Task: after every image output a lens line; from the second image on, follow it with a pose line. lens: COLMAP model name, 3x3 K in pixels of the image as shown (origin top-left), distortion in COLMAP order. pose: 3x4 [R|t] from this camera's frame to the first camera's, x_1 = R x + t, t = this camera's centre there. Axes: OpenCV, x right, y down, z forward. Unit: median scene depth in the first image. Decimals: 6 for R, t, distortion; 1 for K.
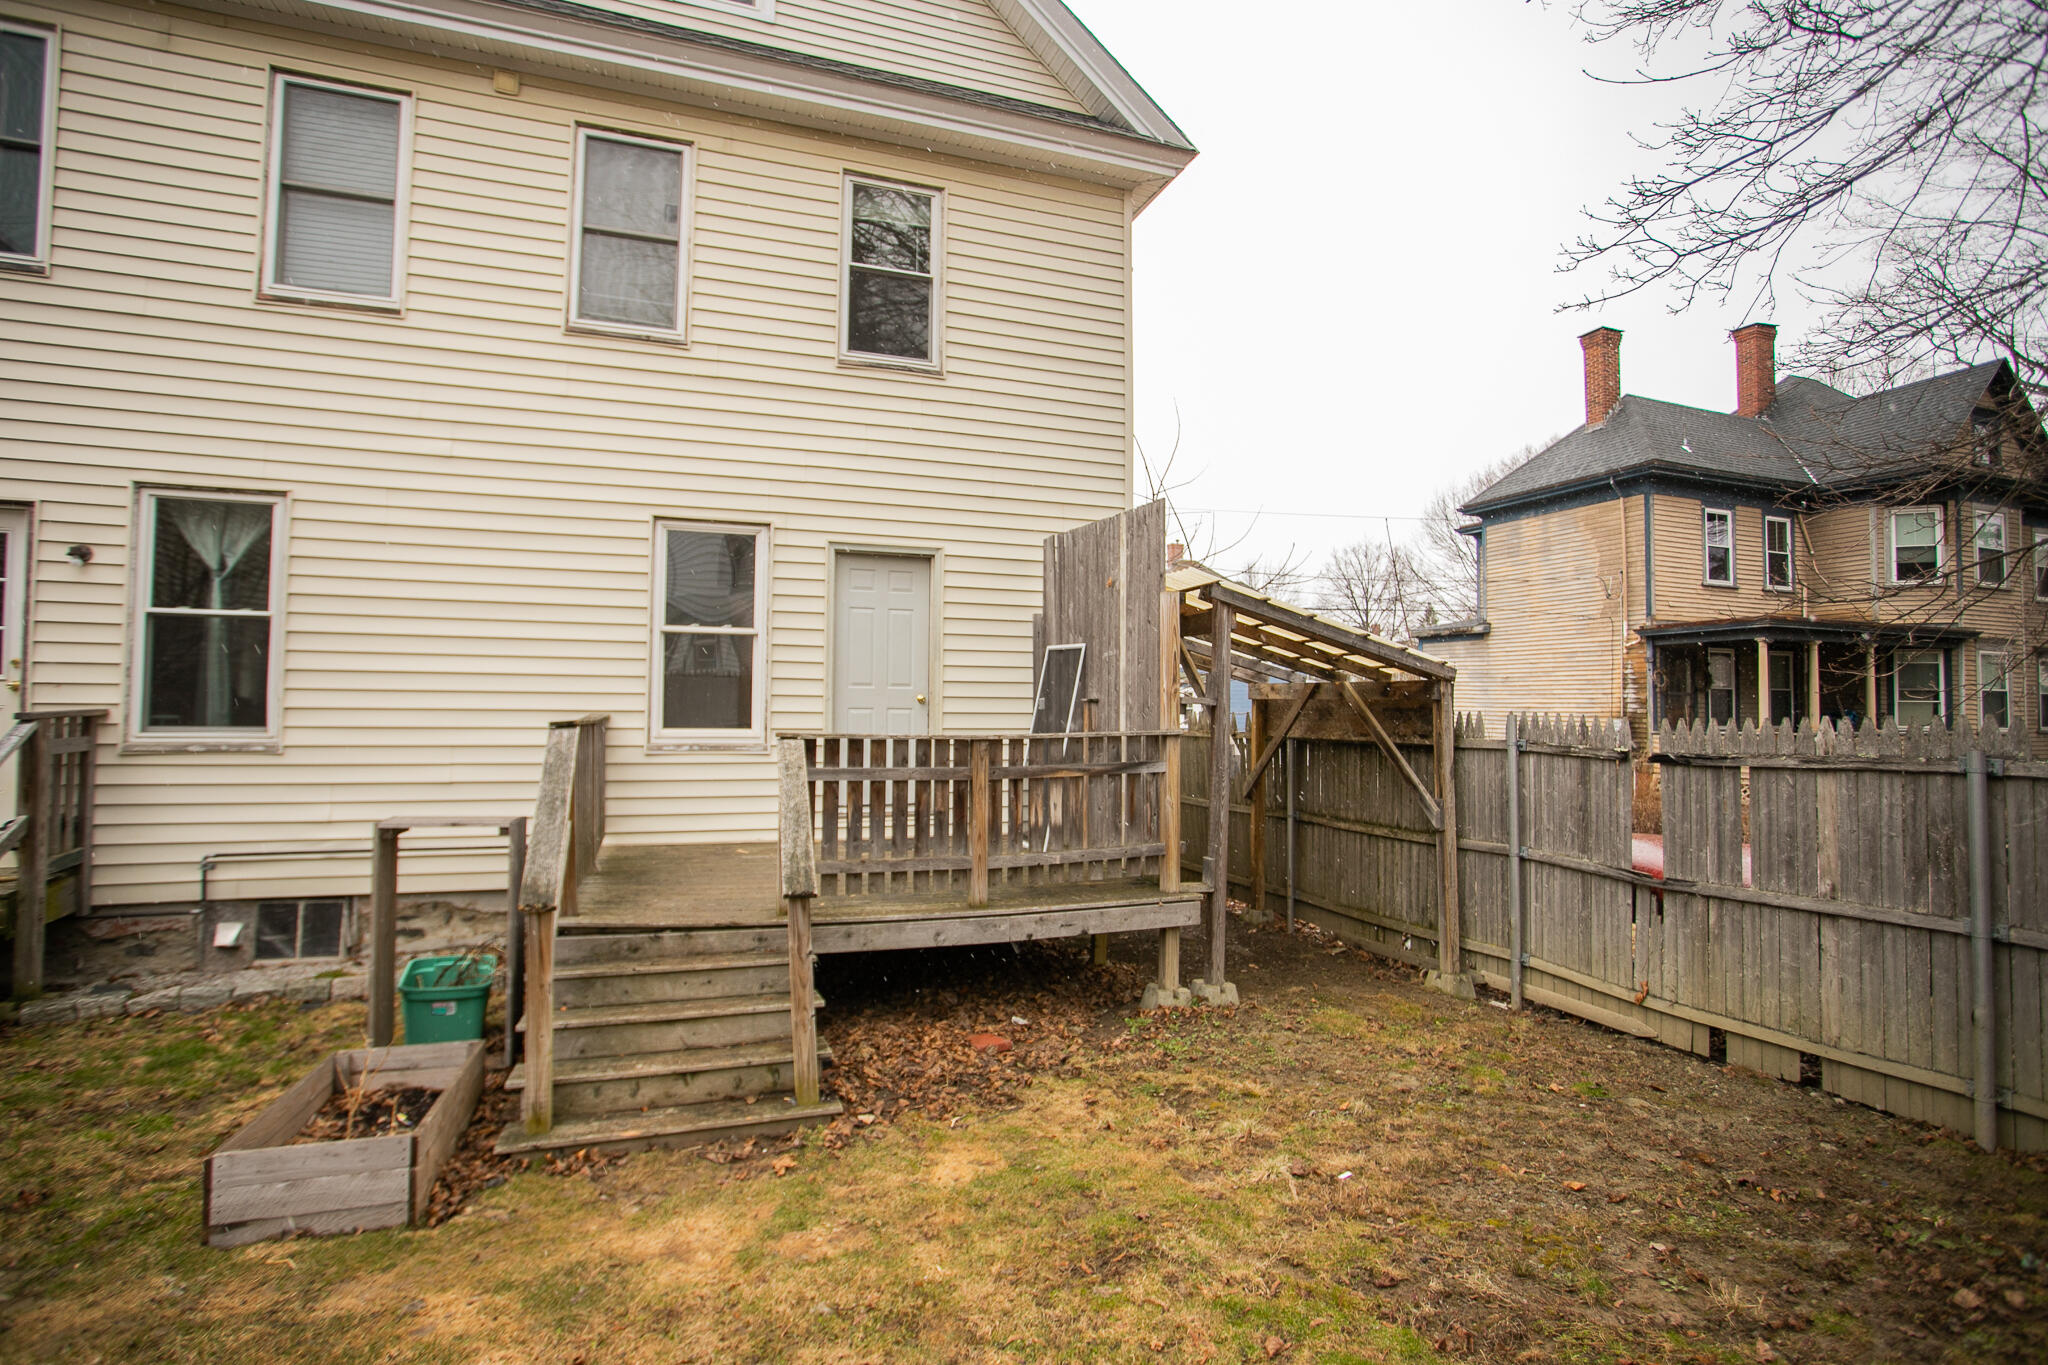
lens RADIAL K [[998.7, 0, 1024.9], [0, 998.7, 672.1], [0, 0, 1]] dist [-0.069366, 0.028717]
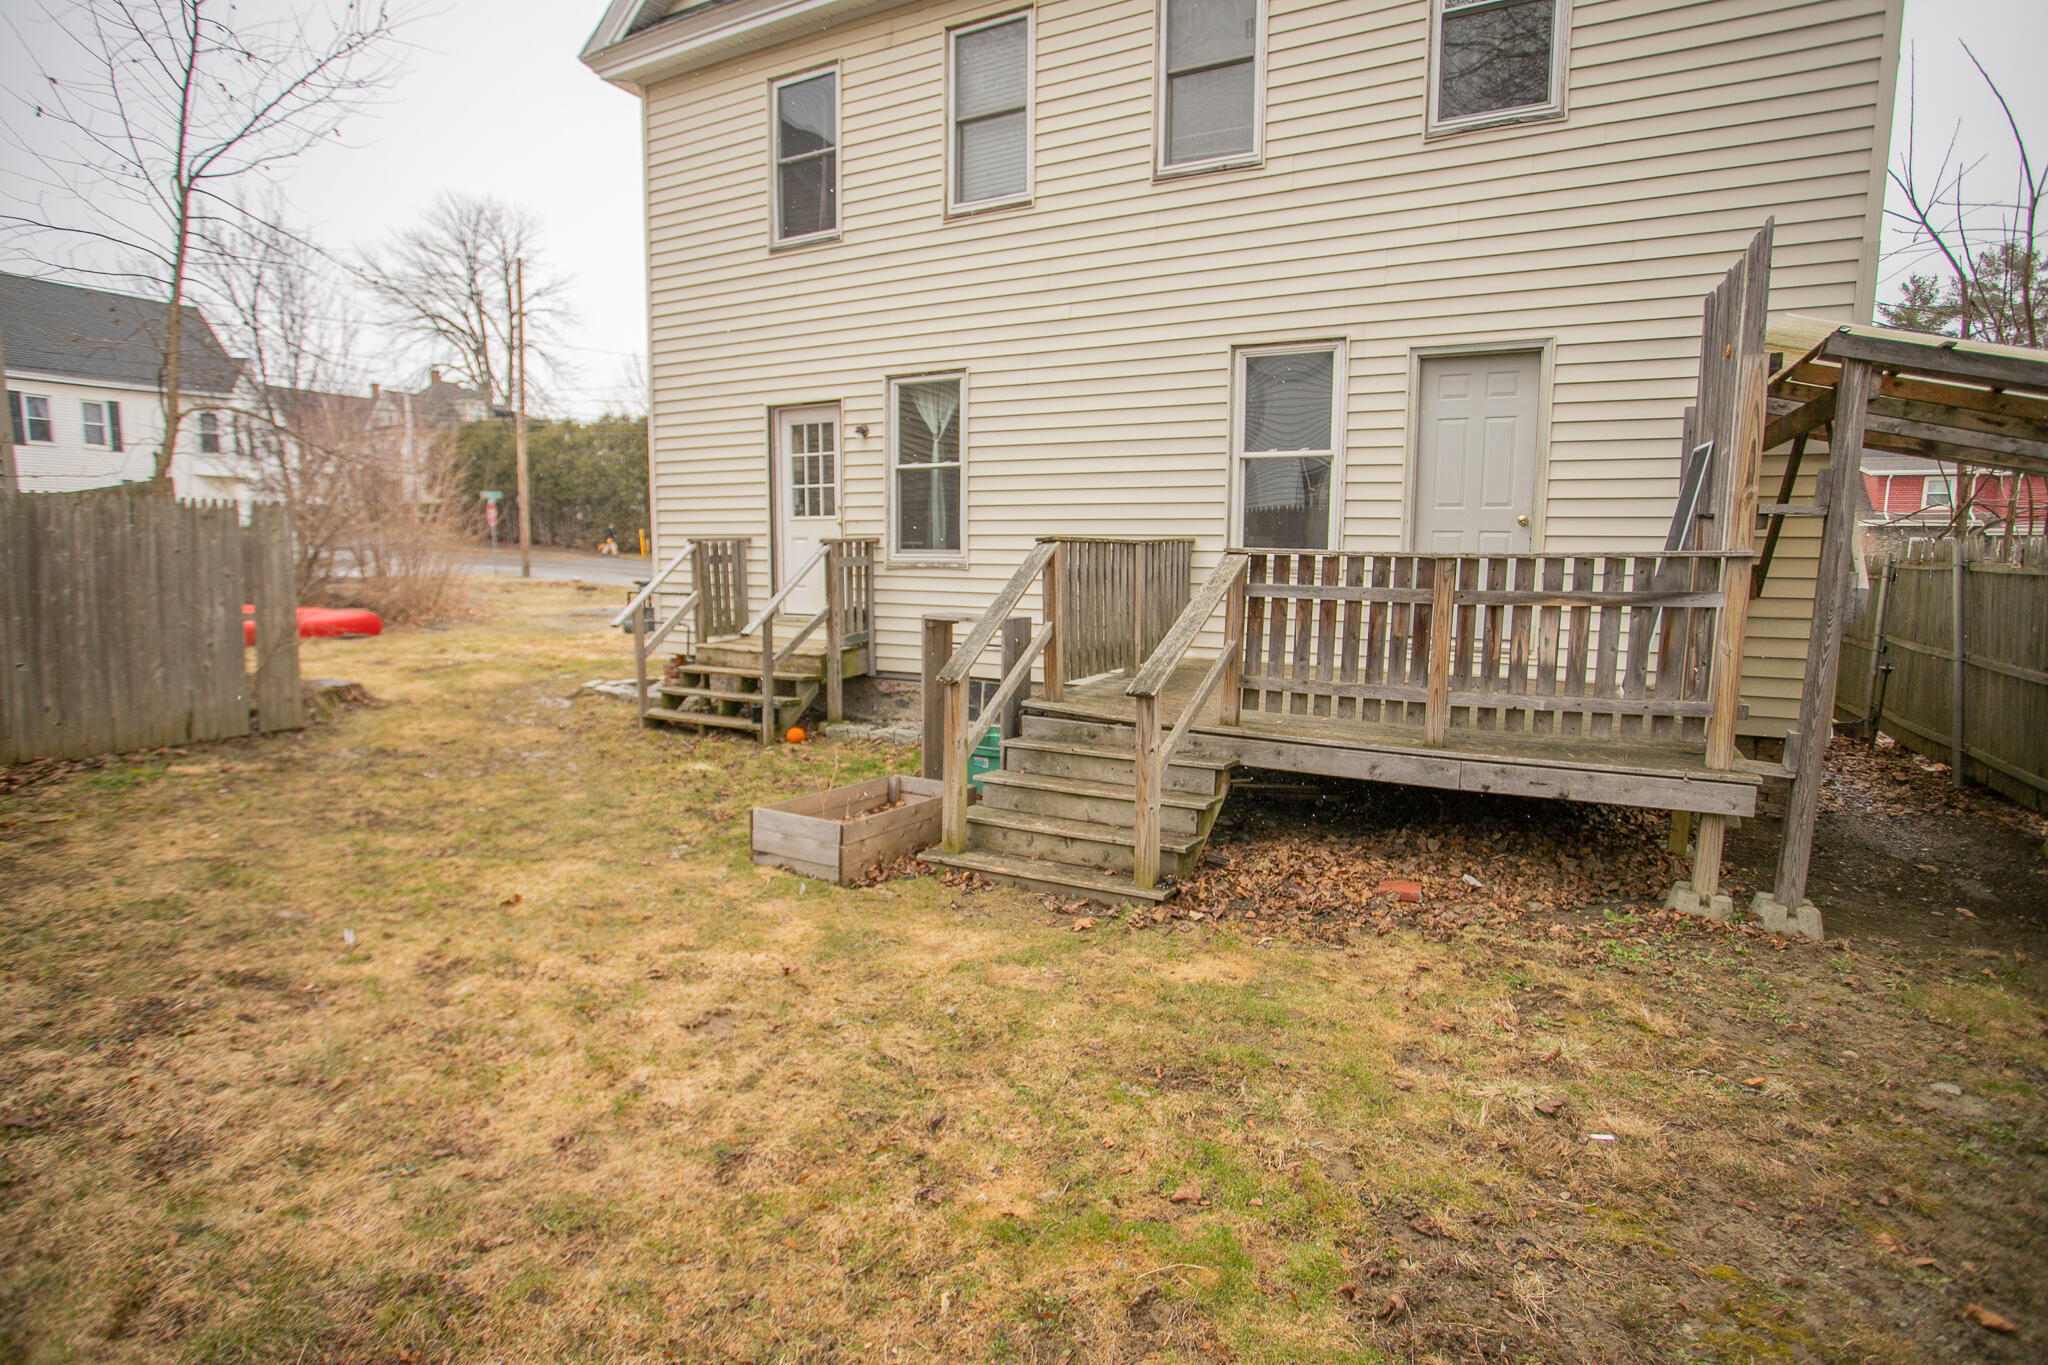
lens RADIAL K [[998.7, 0, 1007.2], [0, 998.7, 666.2], [0, 0, 1]] dist [-0.069366, 0.028717]
pose [[0.664932, 0.084455, -0.742114, 0.332322], [0.029676, 0.989815, 0.139233, 0.028695], [0.746314, -0.114604, 0.655653, 0.136941]]
